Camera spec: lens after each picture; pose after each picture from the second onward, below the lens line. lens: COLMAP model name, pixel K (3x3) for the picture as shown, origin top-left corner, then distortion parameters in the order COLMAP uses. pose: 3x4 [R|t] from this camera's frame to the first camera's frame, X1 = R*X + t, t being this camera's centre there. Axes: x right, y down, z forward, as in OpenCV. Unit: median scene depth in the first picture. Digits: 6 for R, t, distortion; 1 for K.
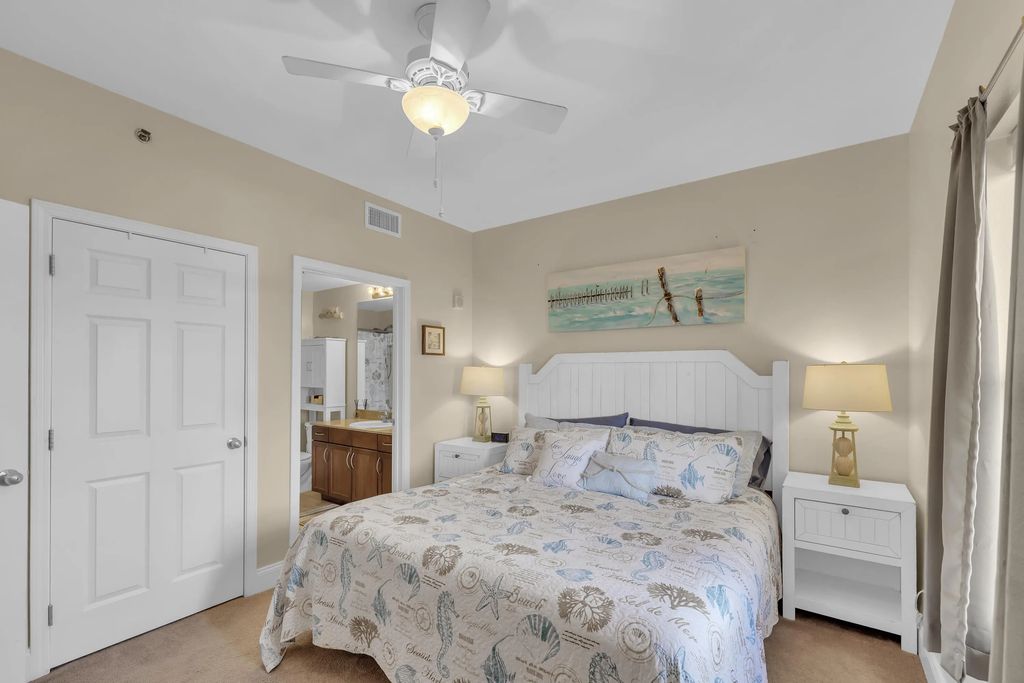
lens RADIAL K [[446.0, 0, 512.0], [0, 446.0, 369.3], [0, 0, 1]] dist [0.001916, -0.000034]
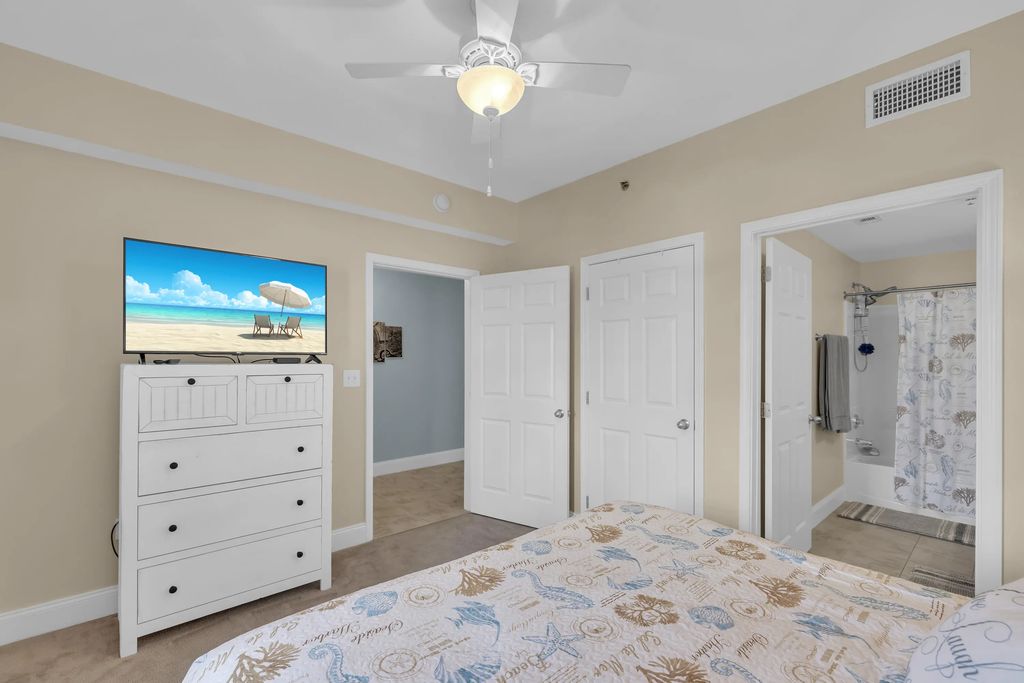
lens RADIAL K [[446.0, 0, 510.9], [0, 446.0, 361.8], [0, 0, 1]] dist [0.001916, -0.000034]
pose [[-0.223800, 0.010893, -0.974574, 0.586629], [0.005444, 0.999936, 0.009926, 0.004330], [0.974620, -0.003085, -0.223845, 0.945491]]
